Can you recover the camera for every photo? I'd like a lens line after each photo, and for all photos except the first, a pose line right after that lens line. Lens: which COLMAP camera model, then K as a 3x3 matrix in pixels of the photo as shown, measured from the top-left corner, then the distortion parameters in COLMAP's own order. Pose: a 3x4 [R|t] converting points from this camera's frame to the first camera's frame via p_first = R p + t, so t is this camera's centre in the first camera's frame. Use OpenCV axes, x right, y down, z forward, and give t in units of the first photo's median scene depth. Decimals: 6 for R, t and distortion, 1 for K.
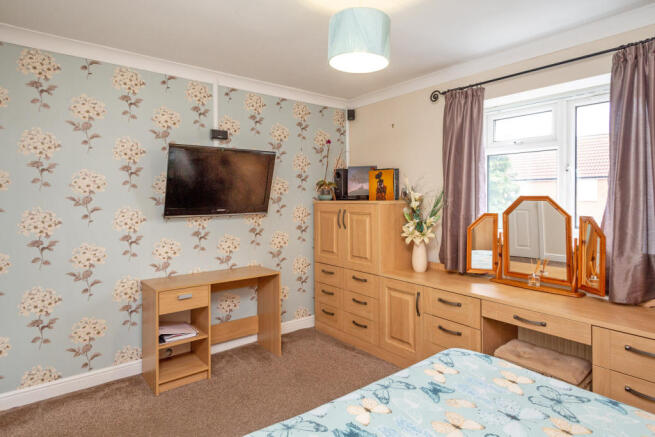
lens RADIAL K [[367.3, 0, 323.1], [0, 367.3, 199.5], [0, 0, 1]] dist [0.002158, 0.000171]
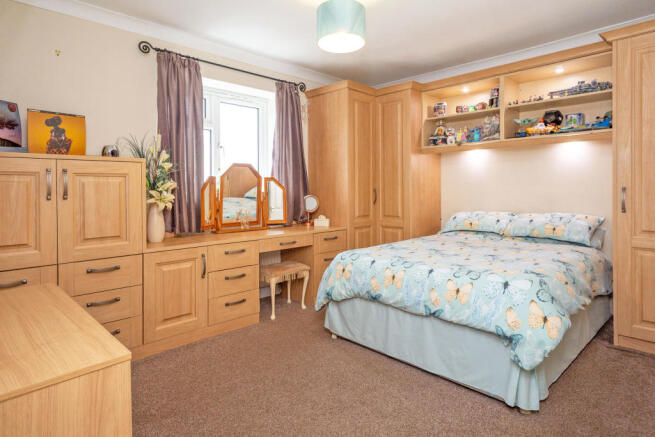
lens RADIAL K [[367.3, 0, 323.1], [0, 367.3, 199.5], [0, 0, 1]] dist [0.002158, 0.000171]
pose [[-0.097373, -0.024184, 0.994954, -0.749782], [0.009840, 0.999632, 0.025260, 0.084906], [-0.995199, 0.012250, -0.097099, 0.768569]]
